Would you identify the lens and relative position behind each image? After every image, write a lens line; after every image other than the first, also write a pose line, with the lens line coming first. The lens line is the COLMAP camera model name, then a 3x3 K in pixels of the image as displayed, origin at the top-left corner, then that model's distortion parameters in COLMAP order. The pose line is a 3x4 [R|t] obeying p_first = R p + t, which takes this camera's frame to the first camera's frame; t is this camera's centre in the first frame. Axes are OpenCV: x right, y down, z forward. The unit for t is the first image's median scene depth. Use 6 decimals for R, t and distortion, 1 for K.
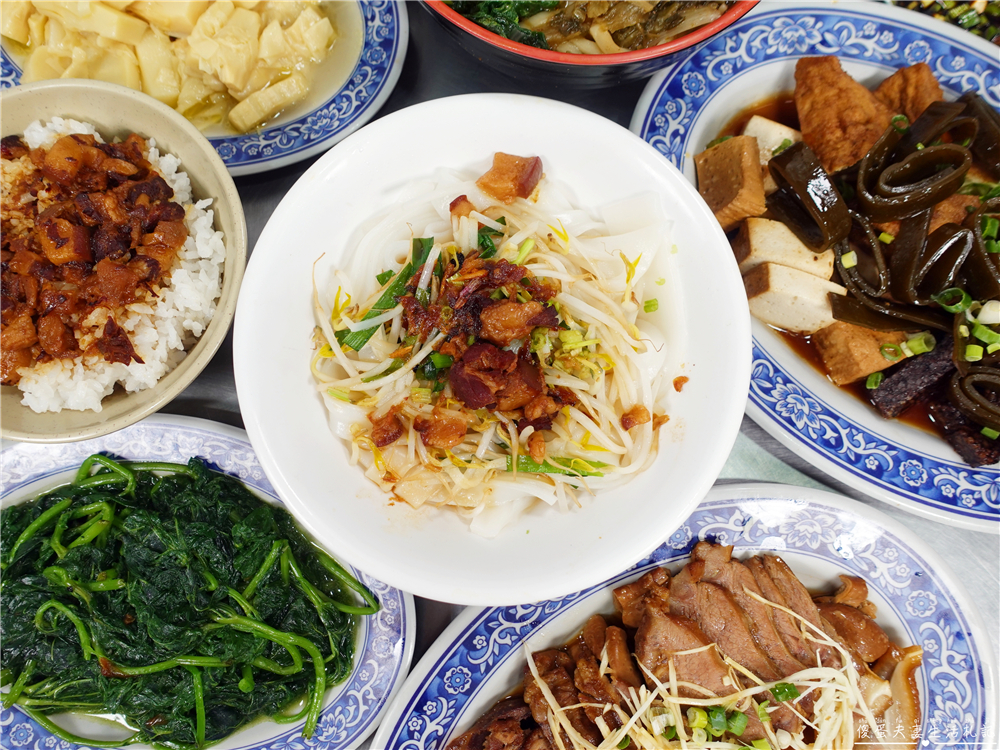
lens RADIAL K [[759.7, 0, 505.5], [0, 759.7, 368.3], [0, 0, 1]] dist [-0.000526, -0.009042]
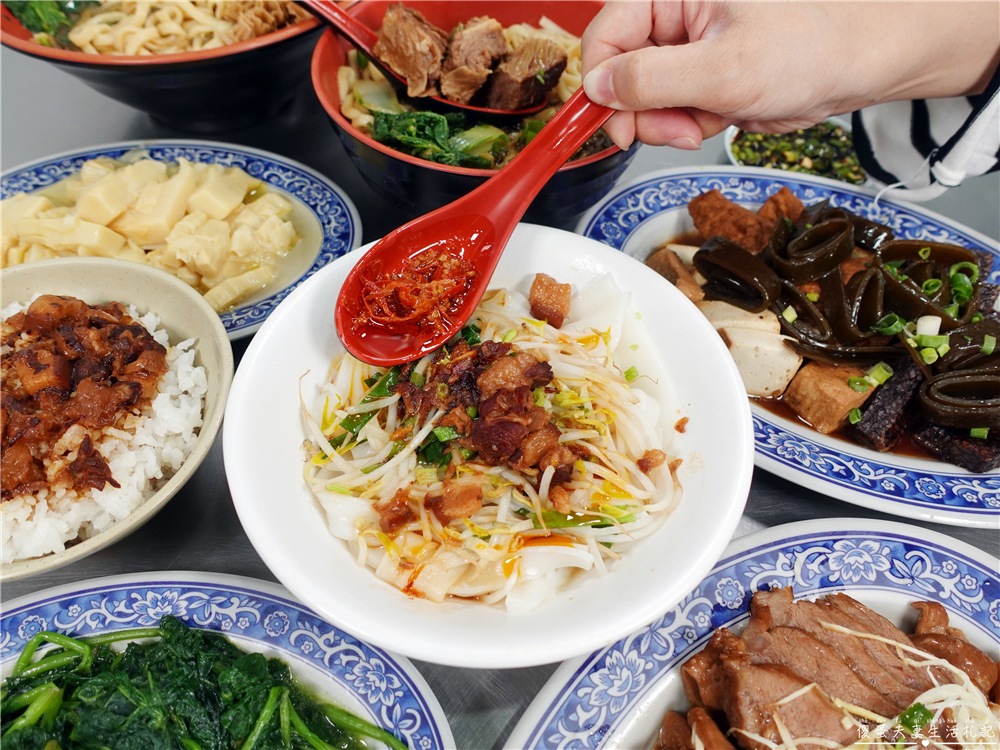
lens RADIAL K [[759.7, 0, 503.9], [0, 759.7, 375.5], [0, 0, 1]] dist [-0.000526, -0.009042]
pose [[0.978206, -0.139247, 0.154024, -0.137465], [0.197232, 0.855022, -0.479622, 0.378028], [-0.064908, 0.499548, 0.863851, 0.110785]]
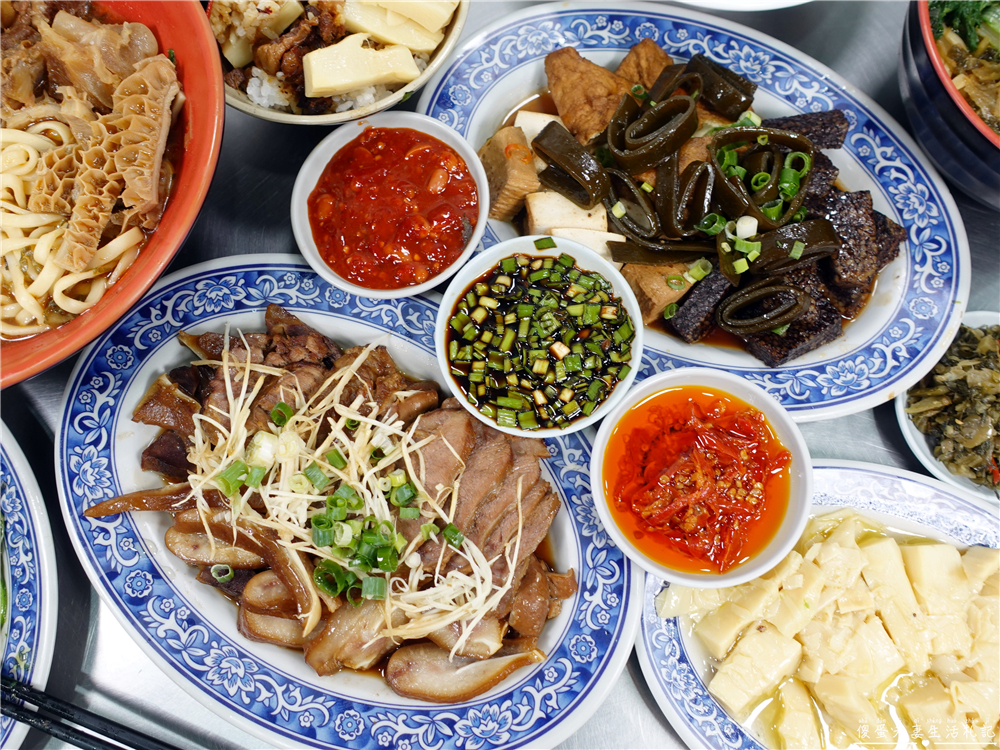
lens RADIAL K [[759.7, 0, 509.8], [0, 759.7, 368.5], [0, 0, 1]] dist [-0.000526, -0.009042]
pose [[0.975166, -0.210378, 0.069225, 0.167246], [0.216882, 0.970422, -0.106035, 0.165395], [-0.044870, 0.118415, 0.991950, -0.076142]]
